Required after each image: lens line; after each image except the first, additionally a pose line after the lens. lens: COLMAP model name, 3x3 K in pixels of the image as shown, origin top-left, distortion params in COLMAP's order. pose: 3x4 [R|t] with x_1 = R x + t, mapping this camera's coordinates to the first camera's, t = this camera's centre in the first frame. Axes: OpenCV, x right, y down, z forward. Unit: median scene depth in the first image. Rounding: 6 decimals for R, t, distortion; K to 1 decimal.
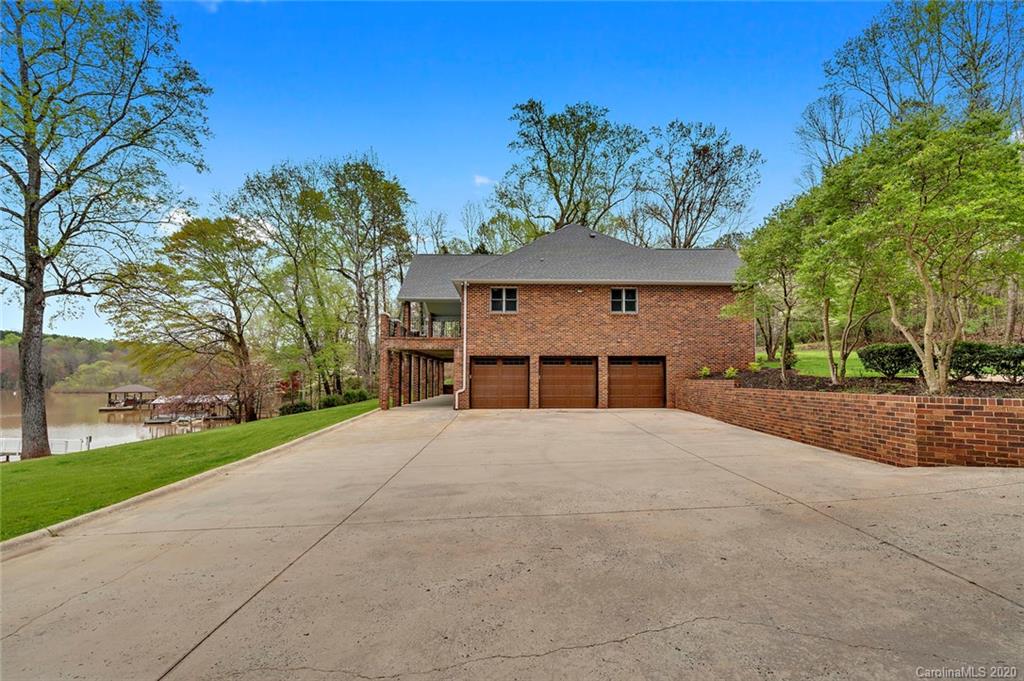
lens RADIAL K [[470.2, 0, 519.5], [0, 470.2, 346.2], [0, 0, 1]] dist [-0.002861, 0.002215]
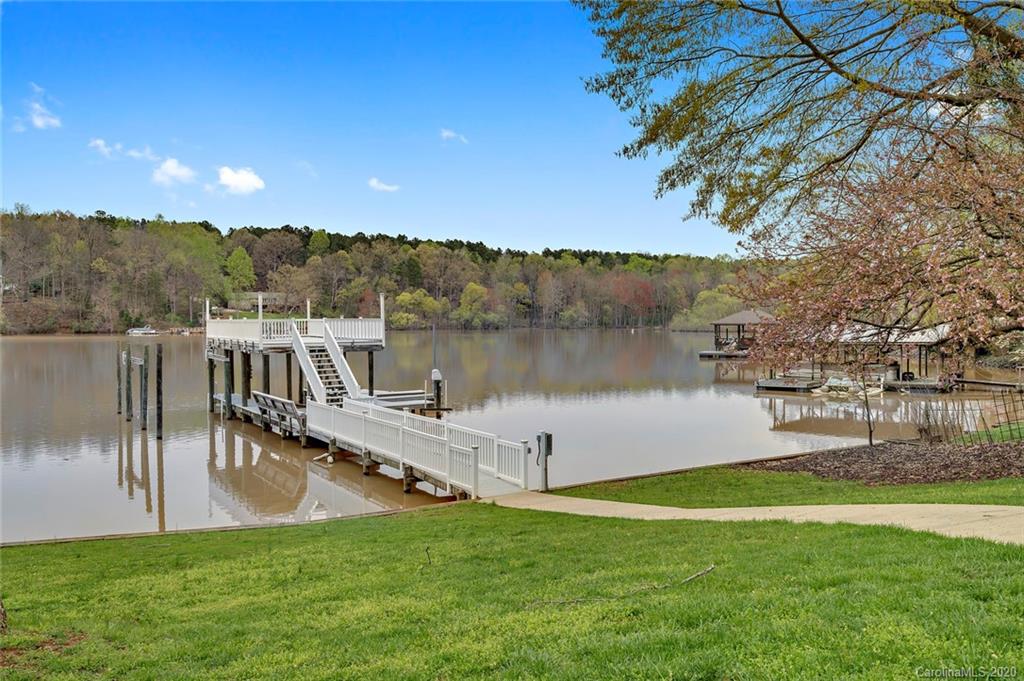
lens RADIAL K [[822.2, 0, 520.4], [0, 822.2, 337.8], [0, 0, 1]] dist [0.000818, -0.011299]
pose [[0.557099, 0.019488, -0.830217, -0.910895], [0.059312, 0.996238, 0.063185, 0.180408], [0.828325, -0.084442, 0.553847, 1.251407]]
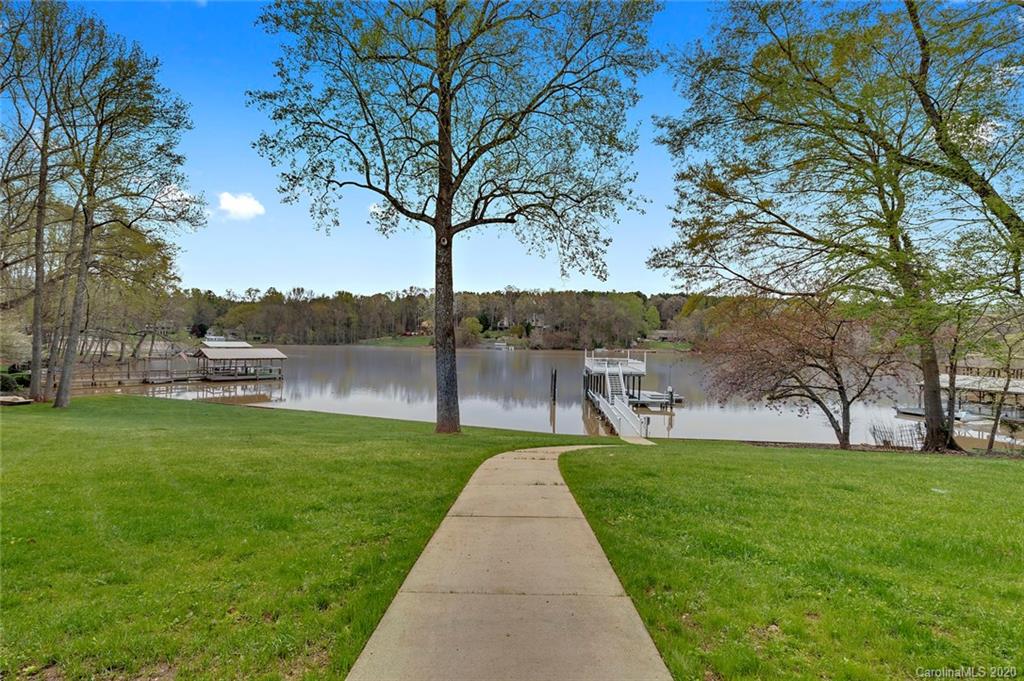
lens RADIAL K [[470.2, 0, 518.0], [0, 470.2, 337.8], [0, 0, 1]] dist [-0.002861, 0.002215]
pose [[-0.034498, -0.001725, -0.999403, -0.276864], [0.043771, 0.999036, -0.003236, 0.100708], [0.998446, -0.043857, -0.034389, 1.414680]]
